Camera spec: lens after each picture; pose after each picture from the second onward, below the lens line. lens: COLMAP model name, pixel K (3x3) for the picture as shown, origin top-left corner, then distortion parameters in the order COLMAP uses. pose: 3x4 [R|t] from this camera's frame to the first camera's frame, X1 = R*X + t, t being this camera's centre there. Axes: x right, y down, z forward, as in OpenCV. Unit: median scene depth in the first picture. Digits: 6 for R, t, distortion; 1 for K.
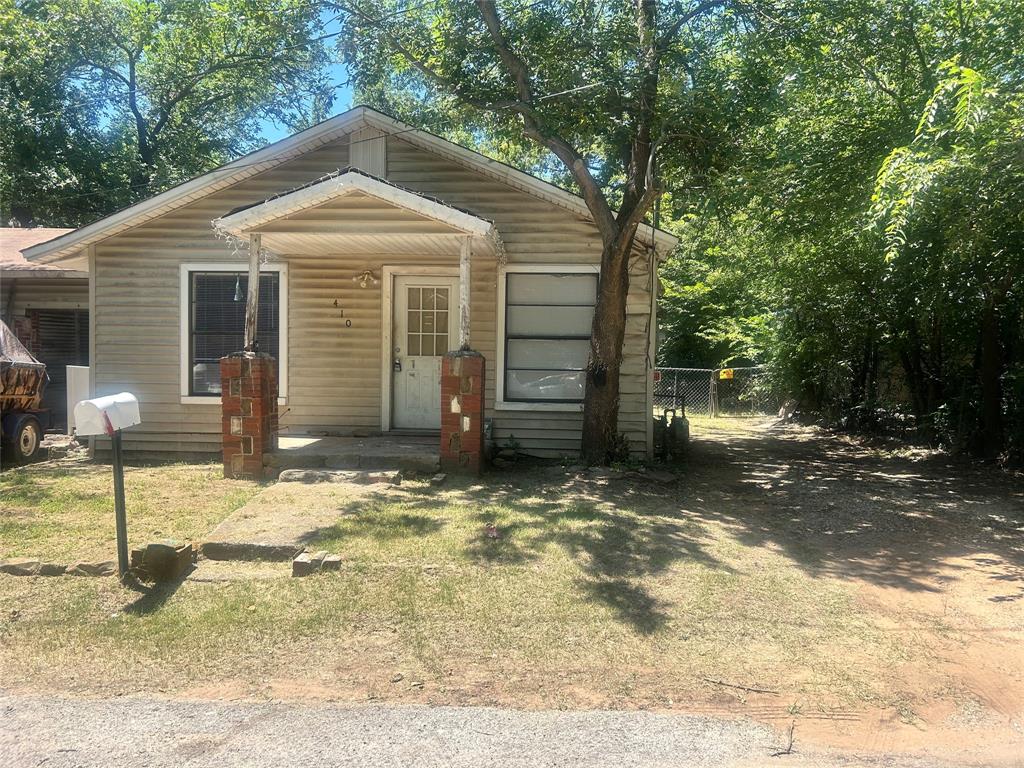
lens RADIAL K [[763.0, 0, 519.0], [0, 763.0, 385.2], [0, 0, 1]] dist [0.055005, -0.060257]
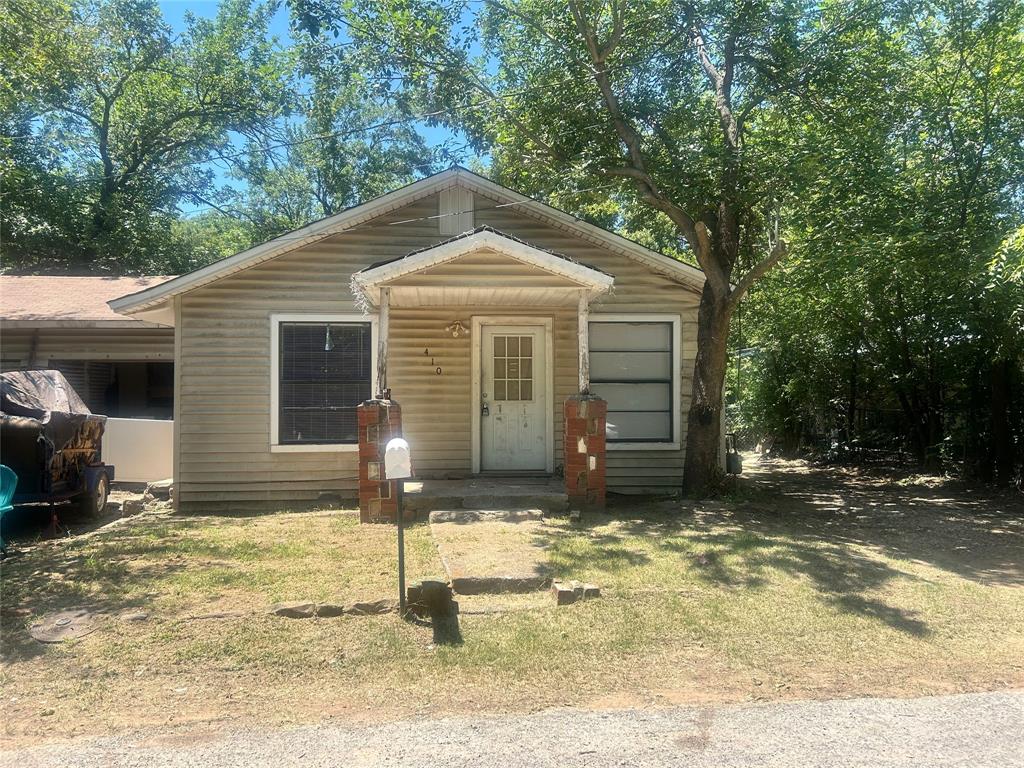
lens RADIAL K [[763.0, 0, 513.6], [0, 763.0, 384.0], [0, 0, 1]] dist [0.055005, -0.060257]
pose [[0.990292, -0.013840, 0.138312, -0.298563], [0.022004, 0.998093, -0.057670, -0.000691], [-0.137250, 0.060154, 0.988708, -0.046549]]
